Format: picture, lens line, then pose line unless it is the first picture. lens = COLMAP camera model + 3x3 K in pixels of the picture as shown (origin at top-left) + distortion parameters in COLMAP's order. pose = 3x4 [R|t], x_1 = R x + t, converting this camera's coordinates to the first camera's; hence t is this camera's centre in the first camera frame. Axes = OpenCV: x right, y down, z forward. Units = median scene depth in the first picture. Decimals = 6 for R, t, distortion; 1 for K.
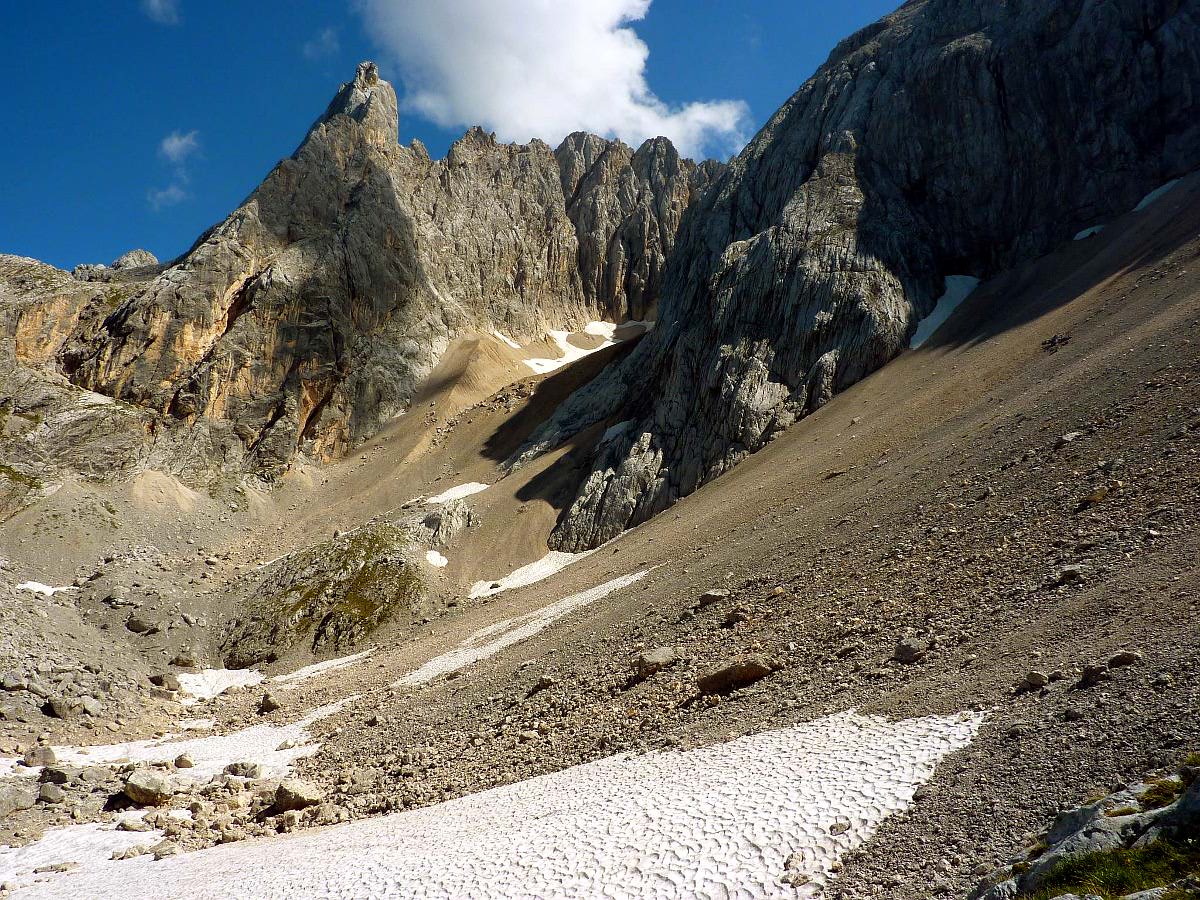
lens RADIAL K [[886.8, 0, 600.0], [0, 886.8, 450.0], [0, 0, 1]] dist [-0.003475, -0.060817]
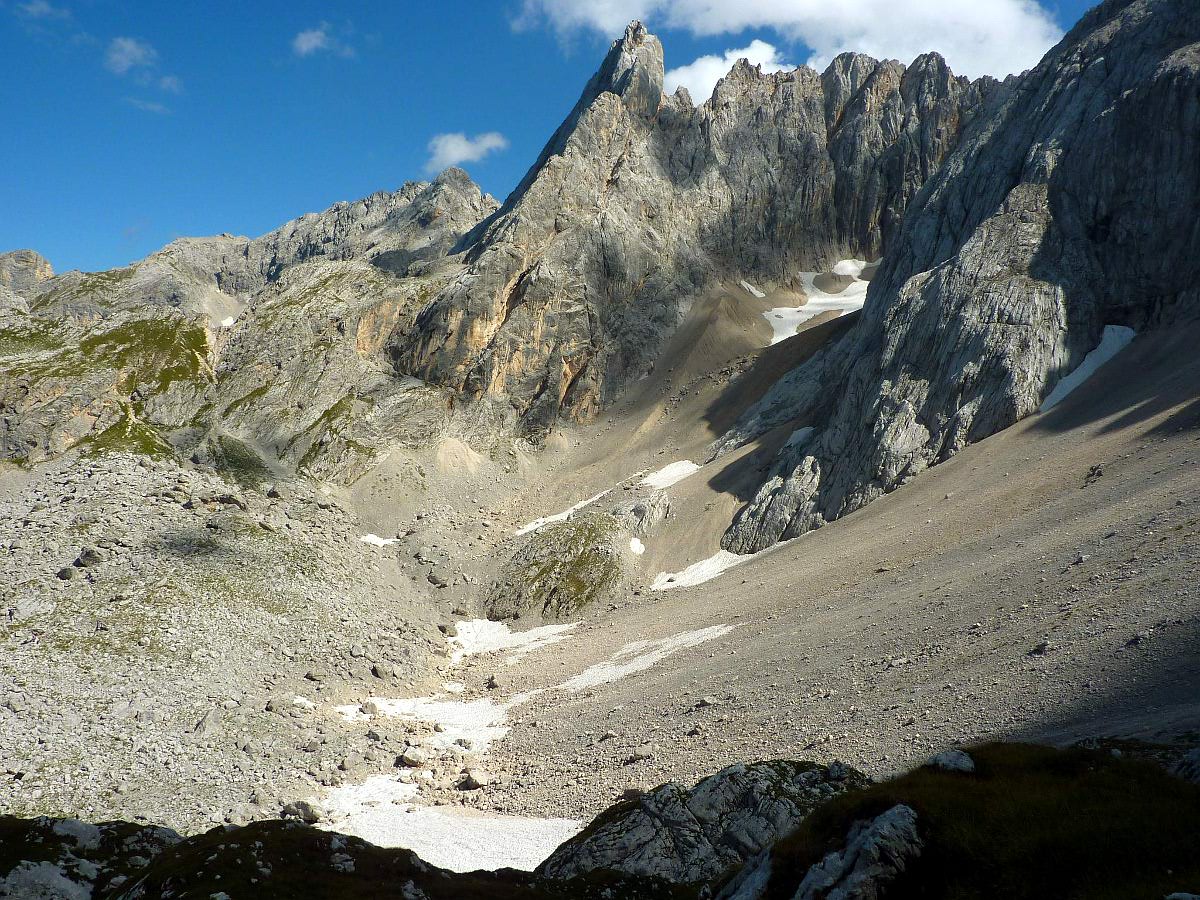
lens RADIAL K [[884.3, 0, 600.0], [0, 884.3, 450.0], [0, 0, 1]] dist [-0.006395, -0.032034]
pose [[0.945028, 0.064846, -0.320494, 0.149392], [-0.012411, 0.986546, 0.163014, -0.196559], [0.326753, -0.150075, 0.933119, -0.195760]]
